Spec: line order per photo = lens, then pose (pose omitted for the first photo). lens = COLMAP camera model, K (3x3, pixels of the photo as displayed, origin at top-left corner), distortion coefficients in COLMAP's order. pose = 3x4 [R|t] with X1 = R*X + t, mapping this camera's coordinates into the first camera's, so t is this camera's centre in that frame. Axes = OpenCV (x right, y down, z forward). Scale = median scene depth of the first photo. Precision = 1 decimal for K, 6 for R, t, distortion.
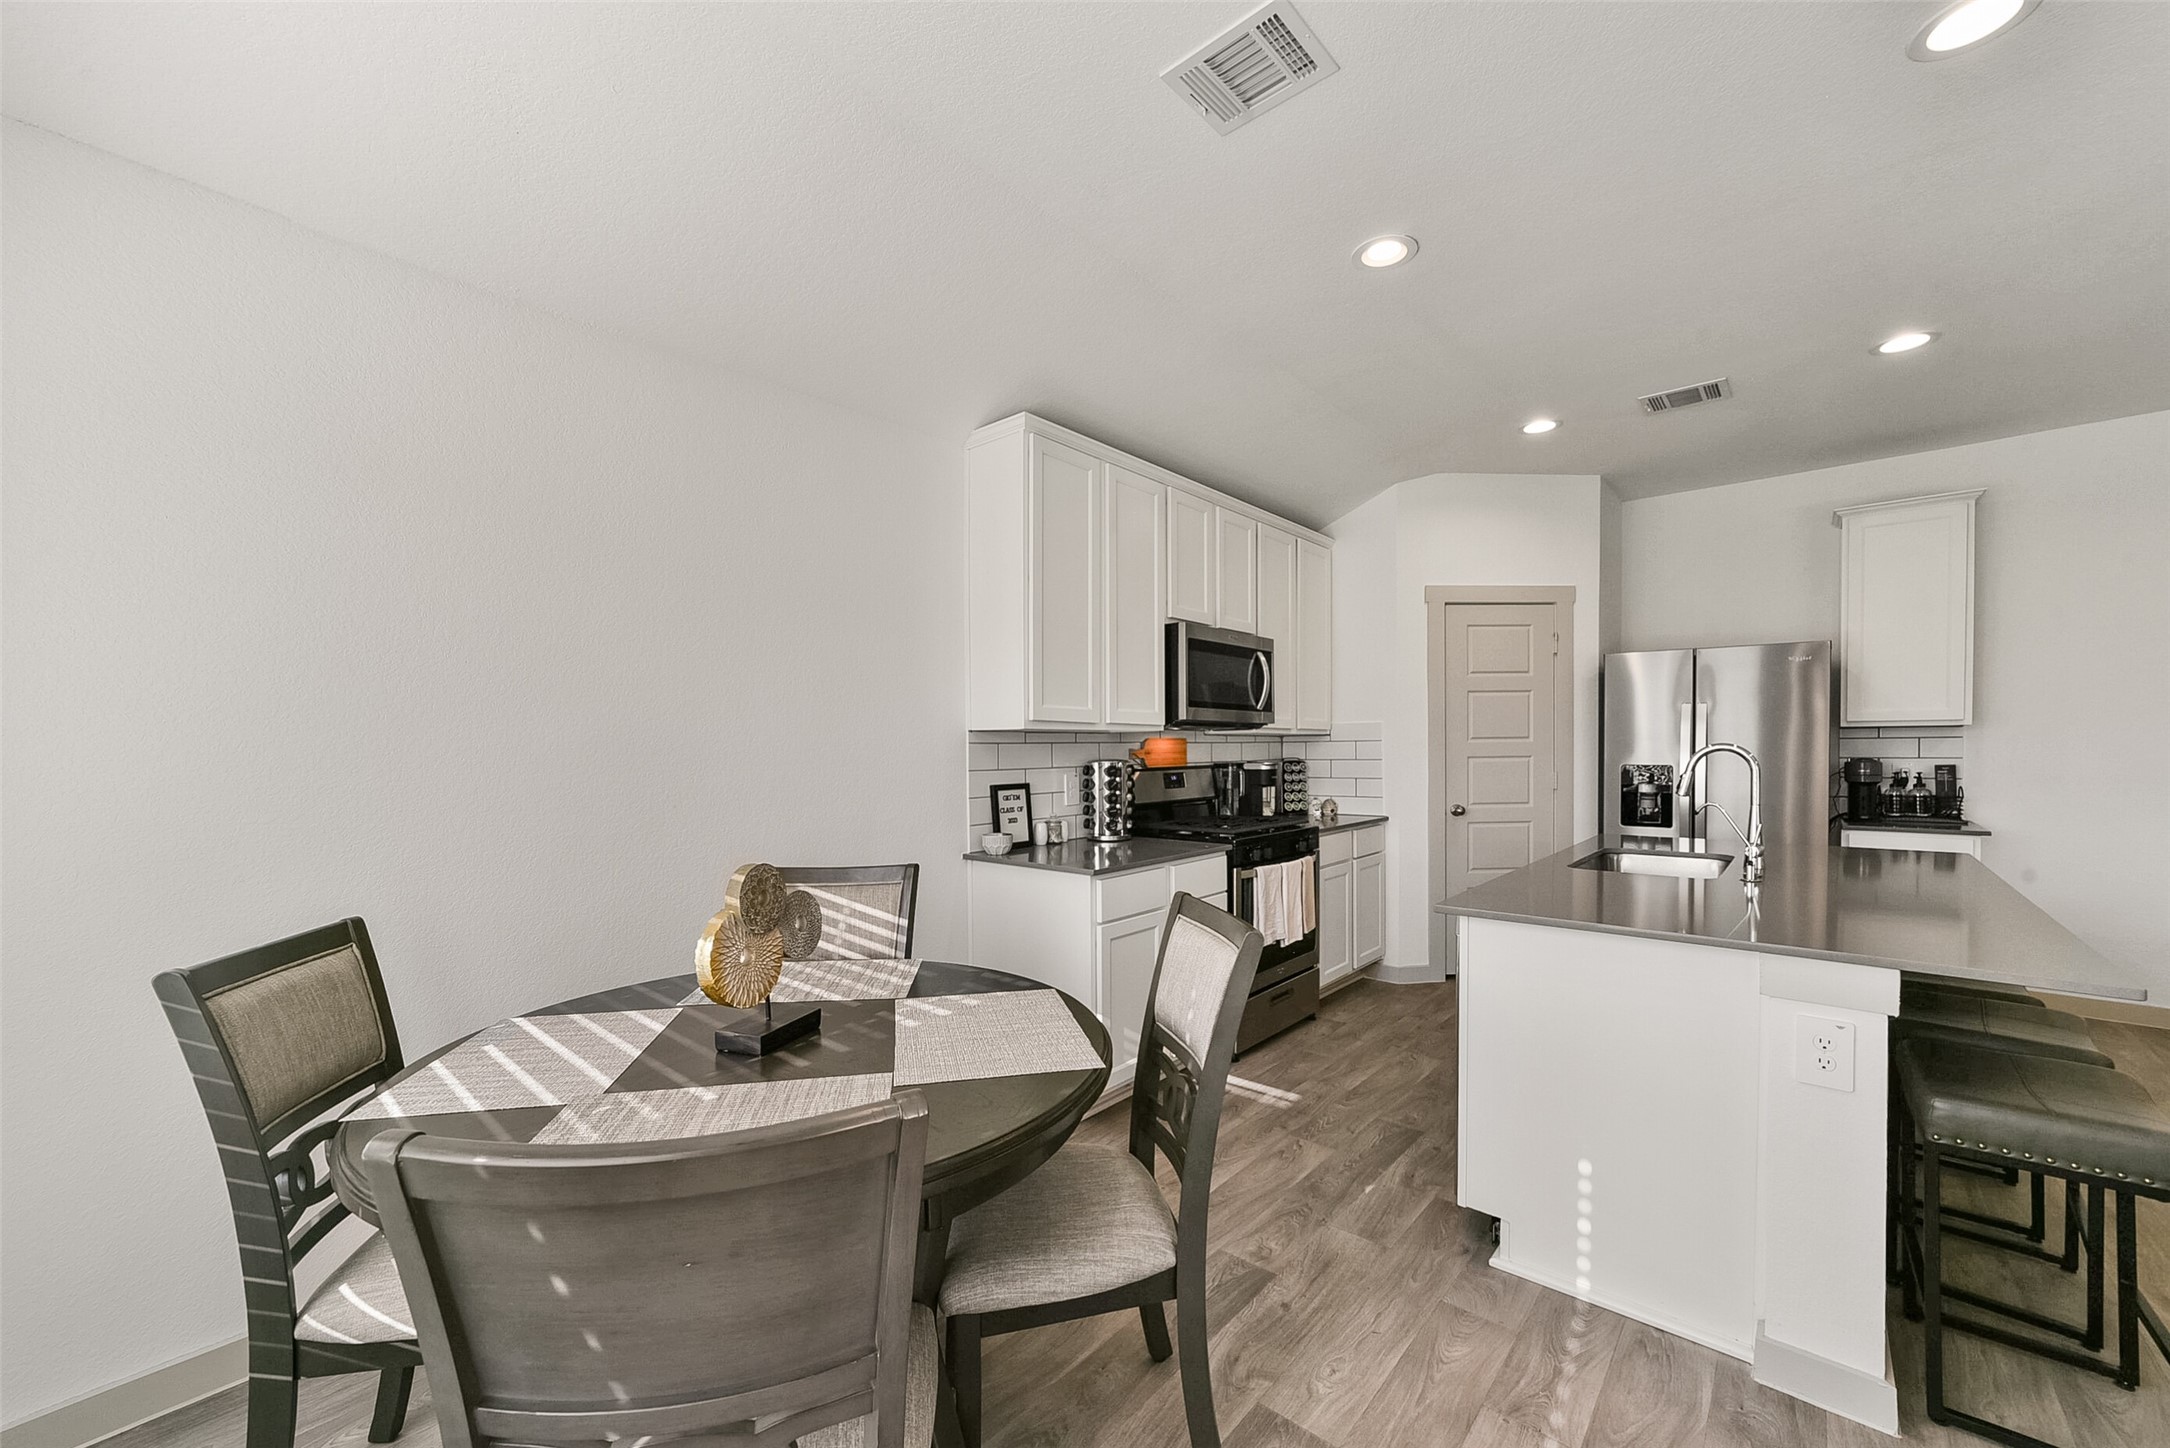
lens RADIAL K [[838.3, 0, 1076.1], [0, 838.3, 743.1], [0, 0, 1]] dist [-0.001869, 0.000926]
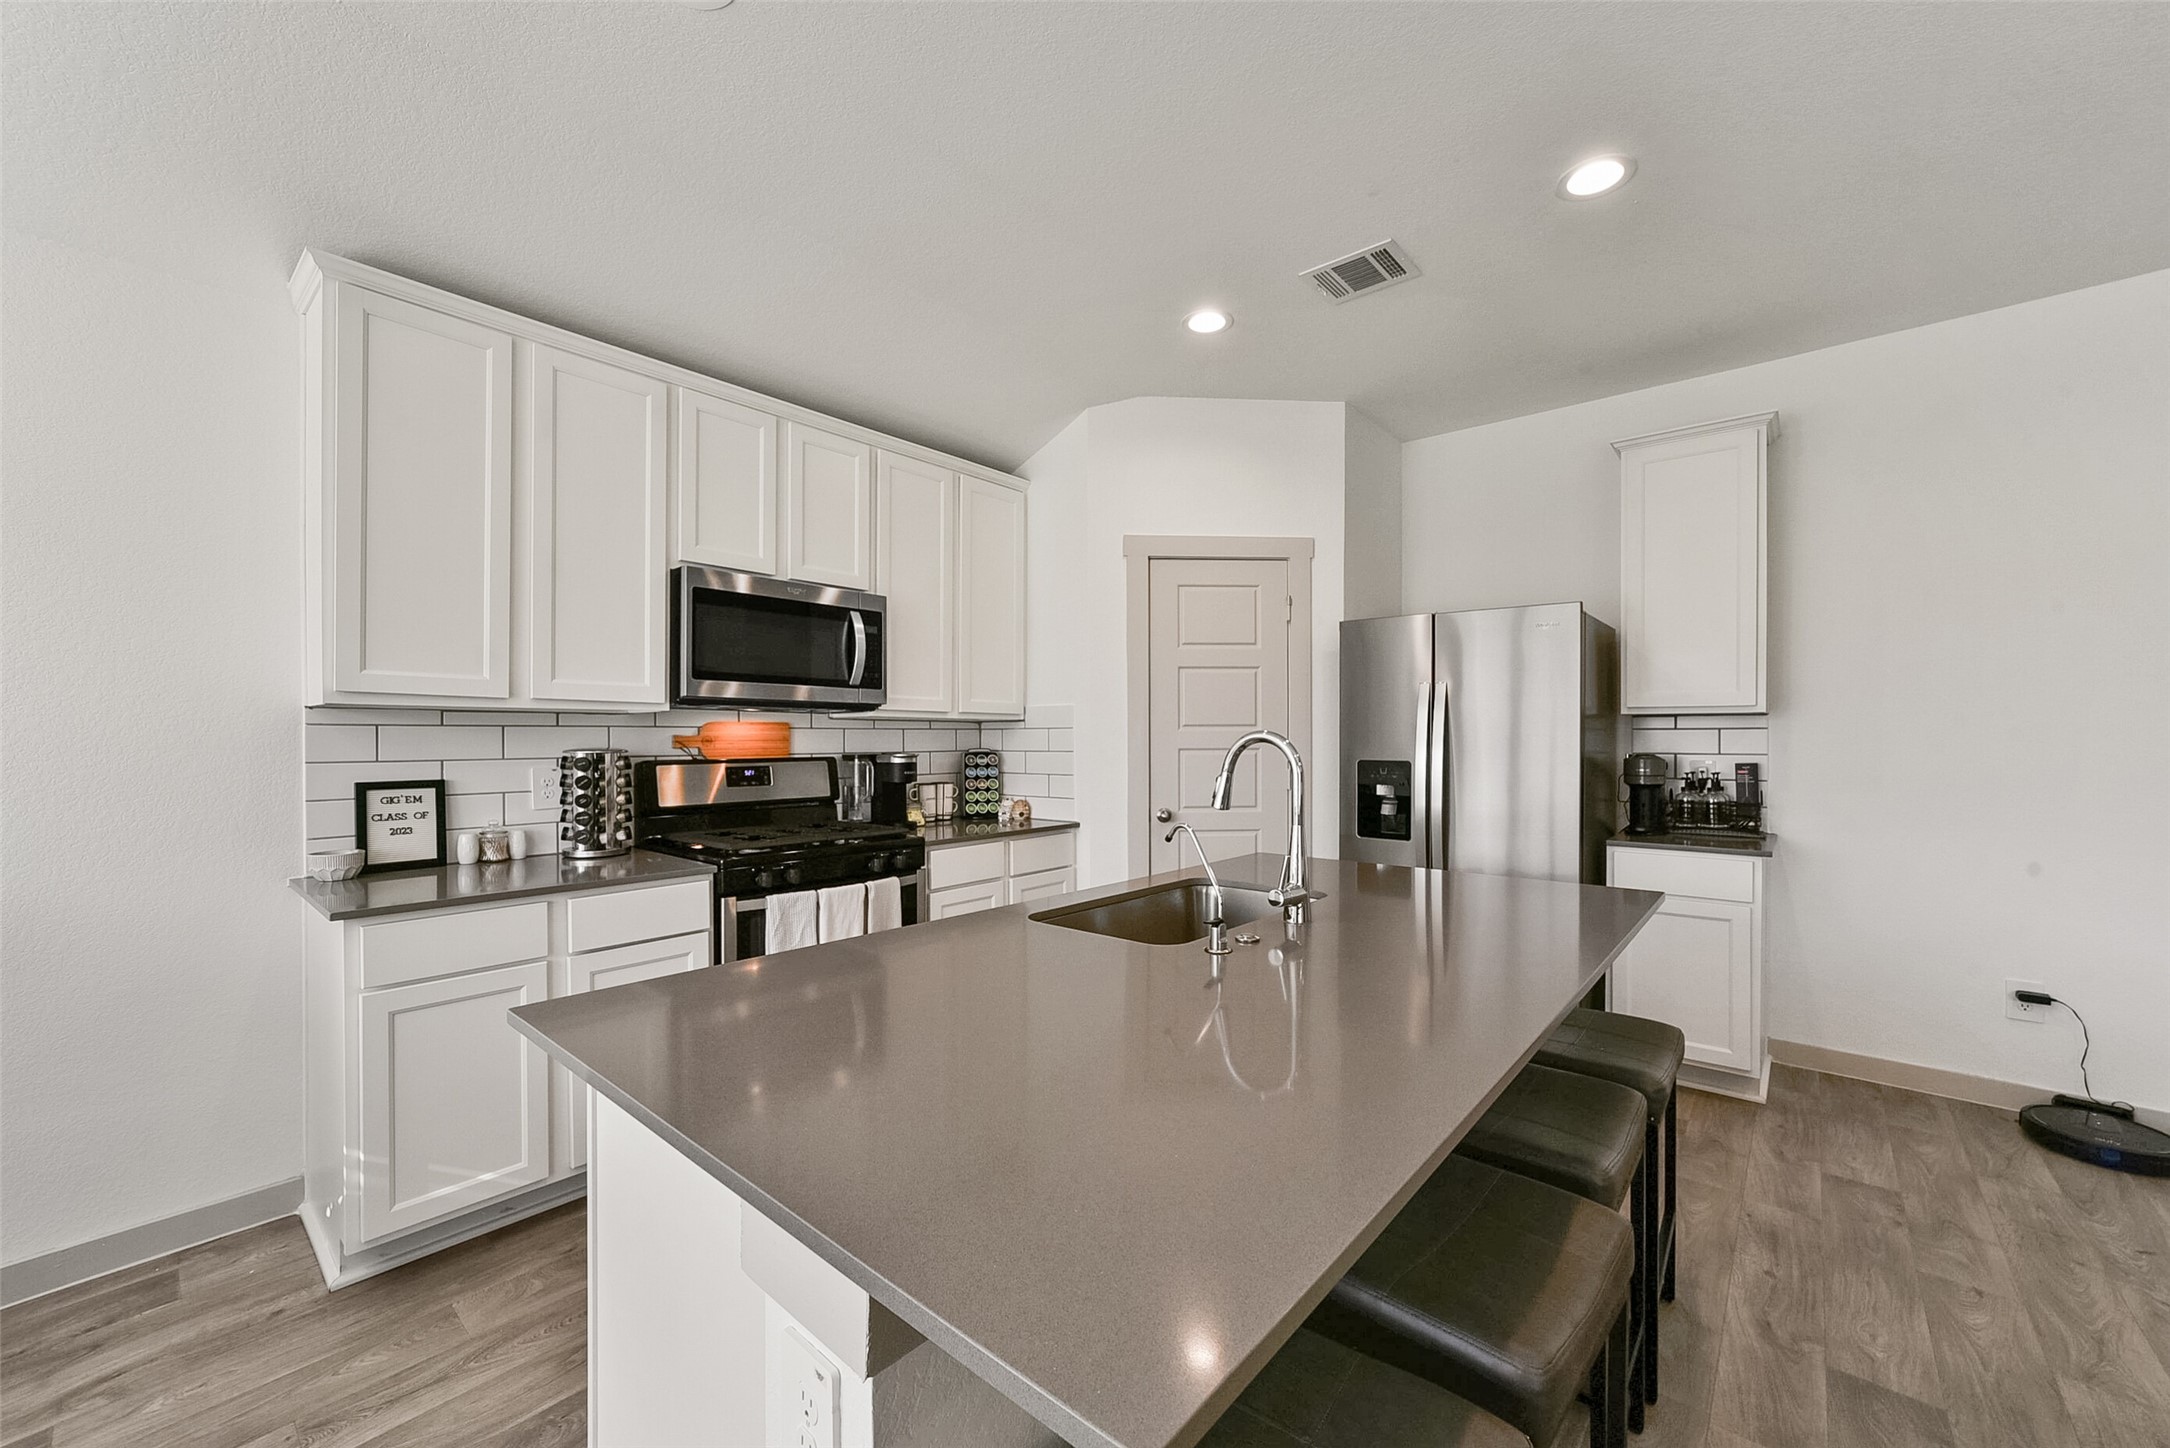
lens RADIAL K [[838.3, 0, 1094.3], [0, 838.3, 726.0], [0, 0, 1]] dist [-0.001869, 0.000926]
pose [[0.999948, 0.007304, 0.007054, 0.424047], [-0.007244, 0.999938, -0.008516, 0.002219], [-0.007116, 0.008464, 0.999939, 0.218238]]
